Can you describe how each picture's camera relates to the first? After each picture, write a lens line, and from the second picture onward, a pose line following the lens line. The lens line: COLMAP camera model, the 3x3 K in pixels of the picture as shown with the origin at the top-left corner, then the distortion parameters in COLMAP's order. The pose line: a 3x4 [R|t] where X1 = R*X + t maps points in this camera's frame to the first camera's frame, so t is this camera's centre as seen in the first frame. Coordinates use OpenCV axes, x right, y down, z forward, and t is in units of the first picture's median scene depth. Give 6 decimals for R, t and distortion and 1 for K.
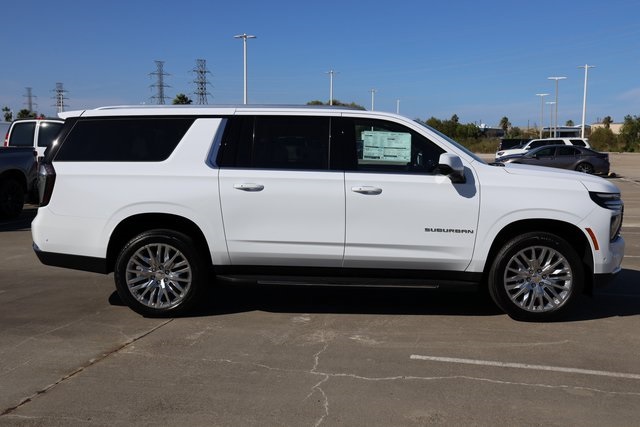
lens RADIAL K [[732.3, 0, 320.0], [0, 732.3, 213.5], [0, 0, 1]] dist [0.013863, 0.013367]
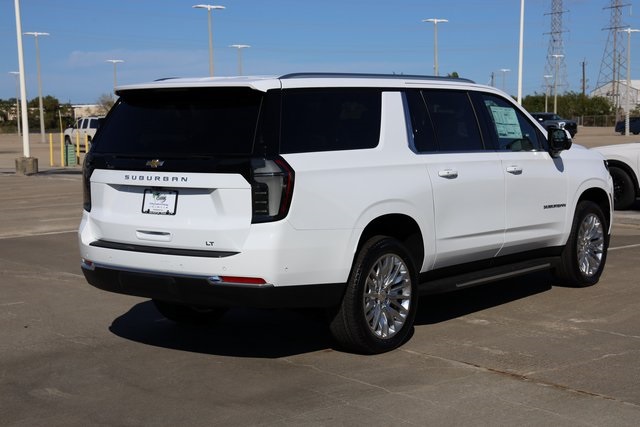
lens RADIAL K [[1047.5, 0, 320.0], [0, 1047.5, 213.5], [0, 0, 1]] dist [0.046225, 0.106732]
pose [[0.612317, -0.086639, 0.785851, -1.118822], [0.096285, 0.994751, 0.034647, -0.046079], [-0.784727, 0.054450, 0.617445, 0.371230]]
